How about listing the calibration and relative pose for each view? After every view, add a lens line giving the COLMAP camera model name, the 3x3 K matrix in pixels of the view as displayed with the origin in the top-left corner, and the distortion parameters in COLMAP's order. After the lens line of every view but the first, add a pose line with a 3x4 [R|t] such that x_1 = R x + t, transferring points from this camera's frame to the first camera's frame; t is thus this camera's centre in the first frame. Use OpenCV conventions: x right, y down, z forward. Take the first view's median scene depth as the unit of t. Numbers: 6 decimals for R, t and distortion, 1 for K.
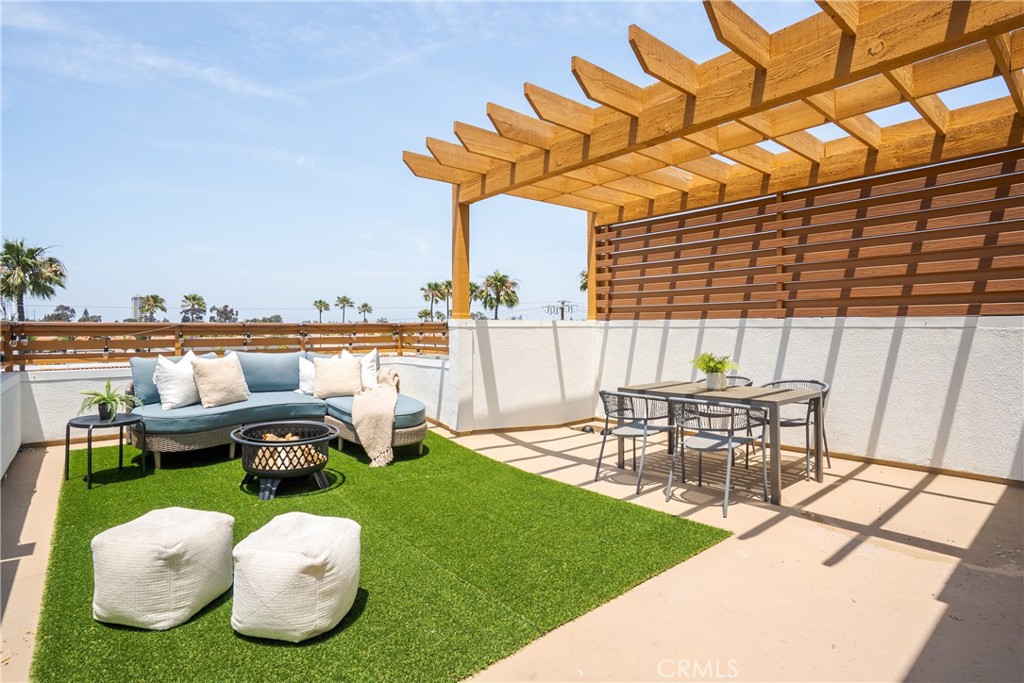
lens RADIAL K [[506.8, 0, 512.0], [0, 506.8, 341.5], [0, 0, 1]] dist [-0.001530, 0.001408]
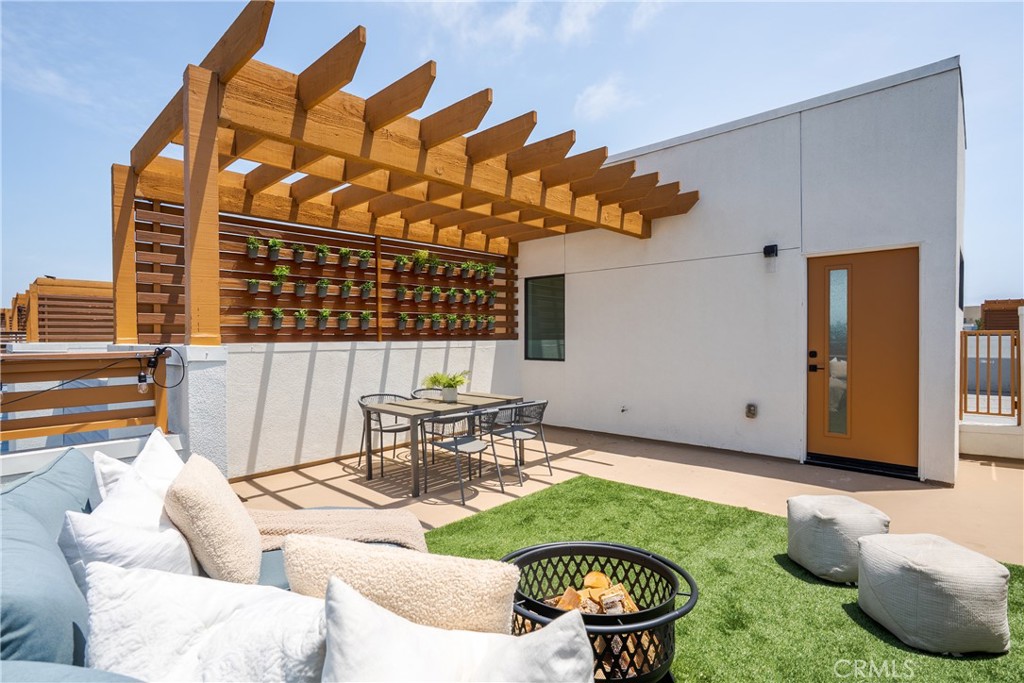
lens RADIAL K [[506.8, 0, 512.0], [0, 506.8, 341.5], [0, 0, 1]] dist [-0.001530, 0.001408]
pose [[-0.115936, -0.003664, 0.993250, -0.847753], [0.032193, 0.999454, 0.007445, -0.055637], [-0.992735, 0.032839, -0.115755, 1.007426]]
